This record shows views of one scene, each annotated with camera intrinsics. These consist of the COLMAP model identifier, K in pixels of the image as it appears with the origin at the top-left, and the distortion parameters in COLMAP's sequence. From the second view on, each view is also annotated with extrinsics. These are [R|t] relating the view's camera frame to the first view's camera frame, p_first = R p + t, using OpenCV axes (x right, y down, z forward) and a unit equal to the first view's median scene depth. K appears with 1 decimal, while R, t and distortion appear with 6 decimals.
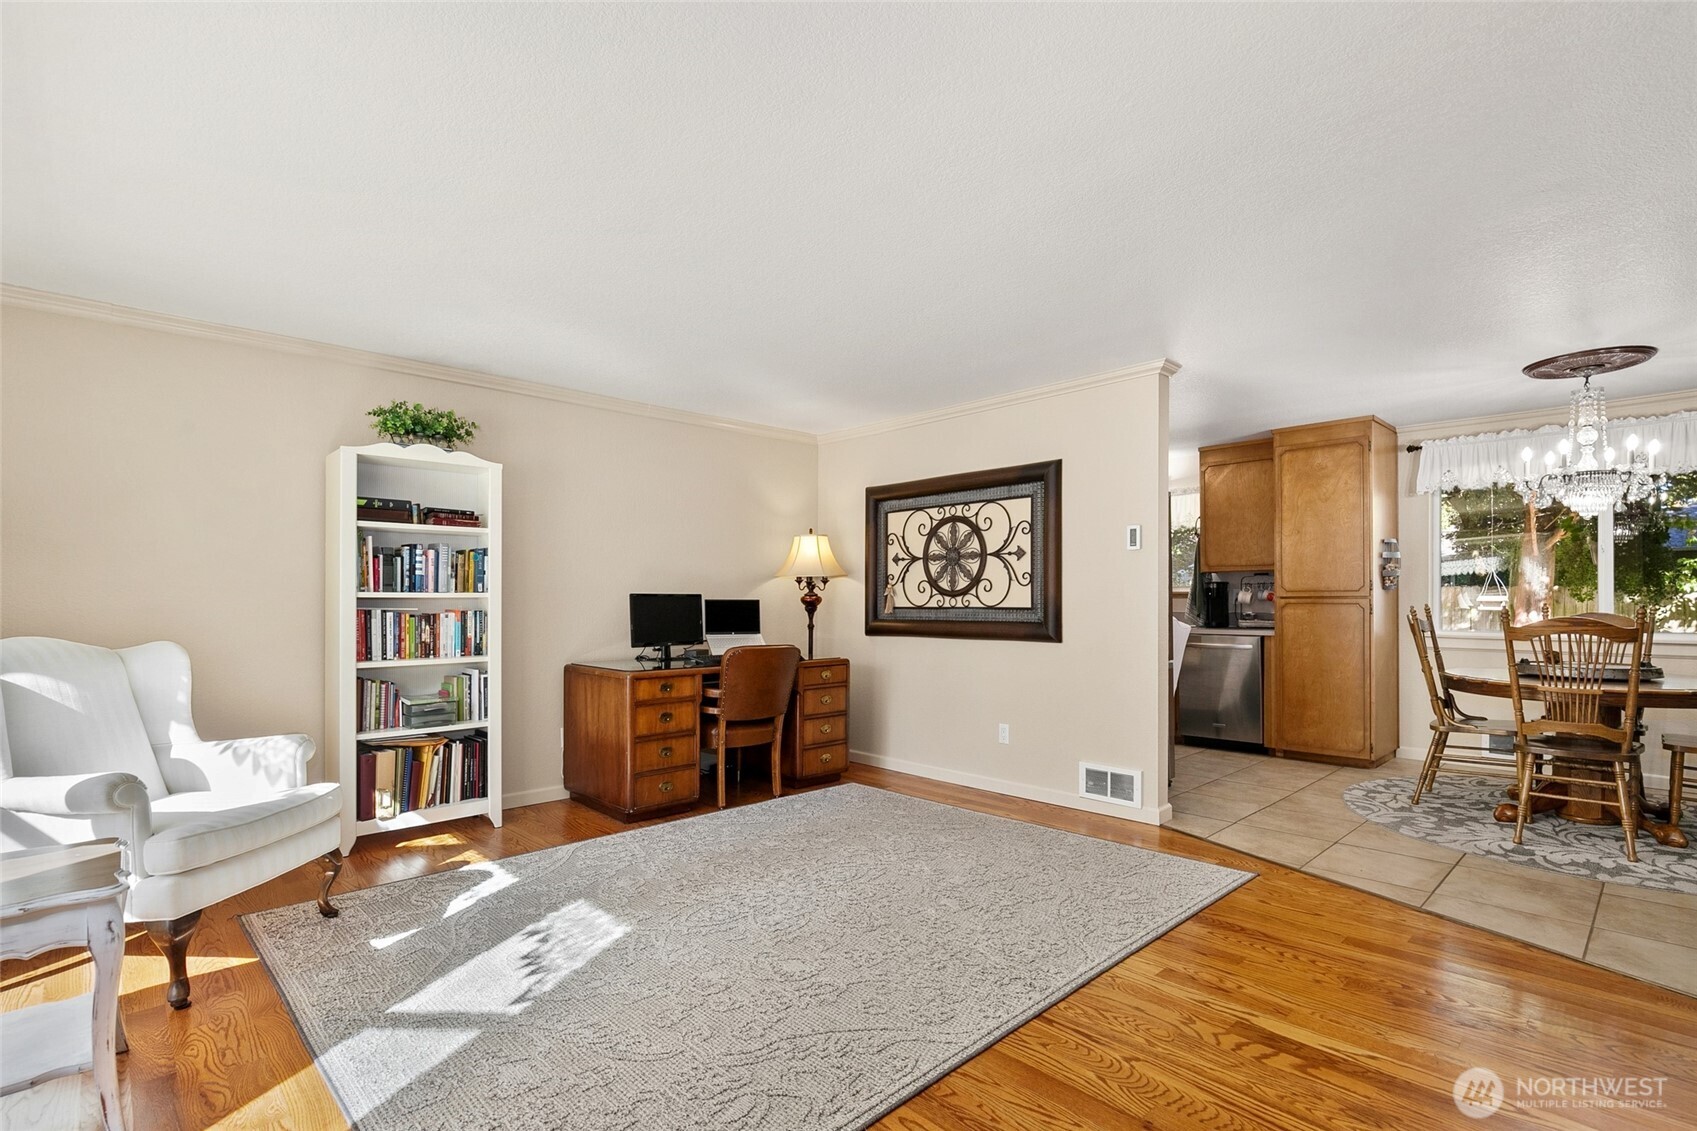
lens RADIAL K [[812.6, 0, 852.8], [0, 812.6, 594.6], [0, 0, 1]] dist [-0.007537, -0.000513]
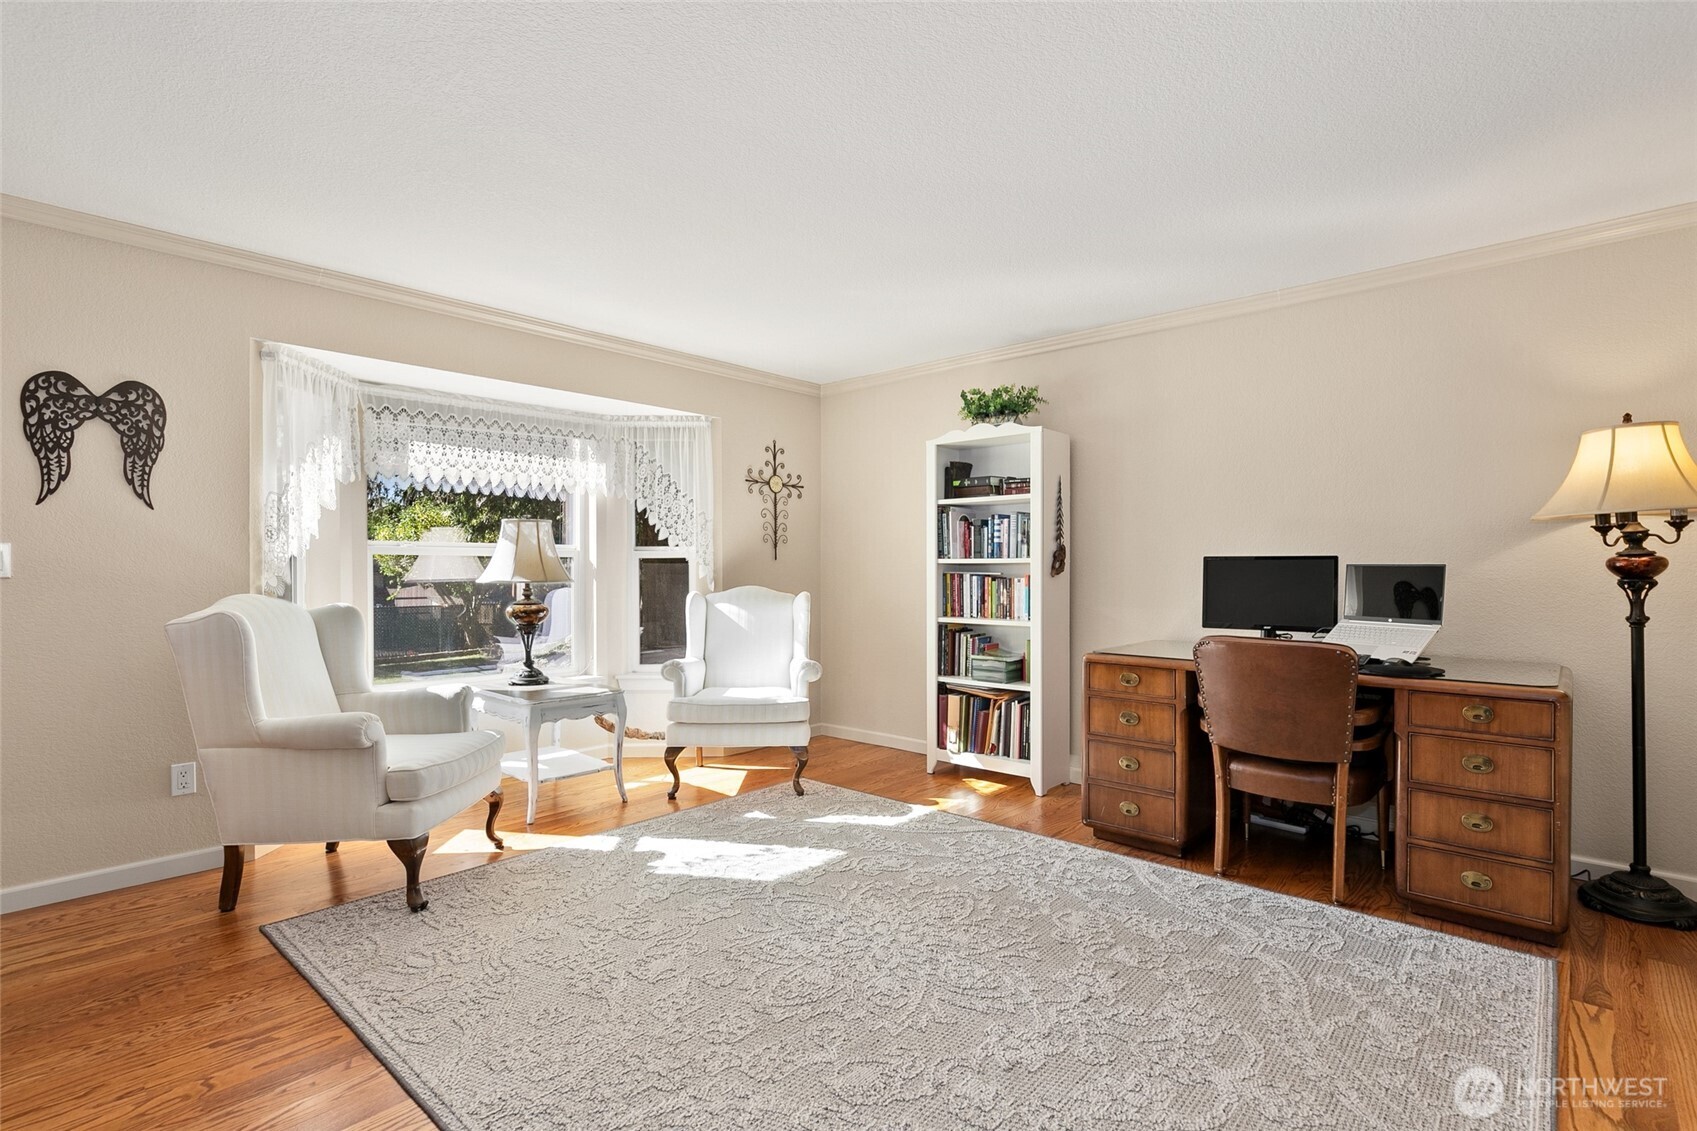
lens RADIAL K [[812.4, 0, 875.6], [0, 812.4, 569.0], [0, 0, 1]] dist [-0.014808, -0.000230]
pose [[0.076873, 0.001673, -0.997040, 0.535239], [0.005038, 0.999985, 0.002066, 0.008348], [0.997028, -0.005182, 0.076863, 0.736987]]
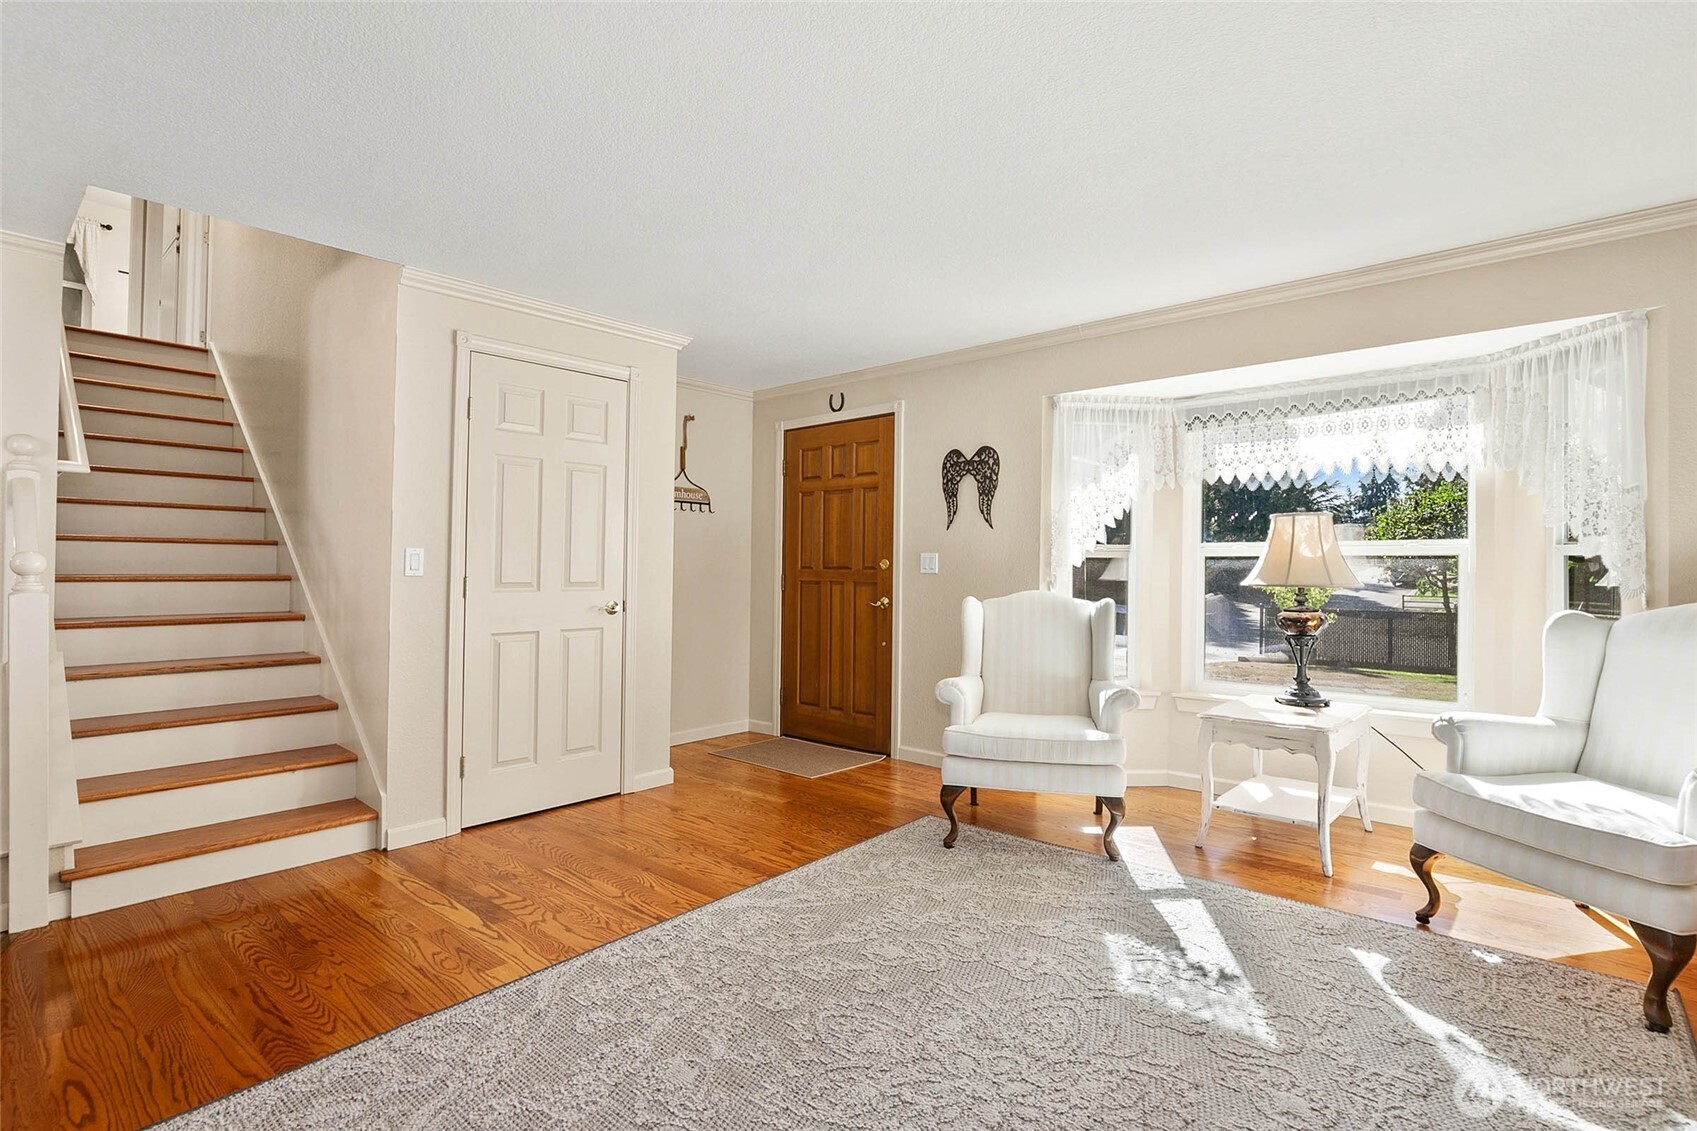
lens RADIAL K [[810.6, 0, 850.0], [0, 810.6, 544.0], [0, 0, 1]] dist [-0.000690, -0.000080]
pose [[-0.996682, -0.004704, -0.081257, 0.033522], [-0.002284, 0.999552, -0.029849, 0.006494], [0.081361, -0.029564, -0.996246, 1.231255]]
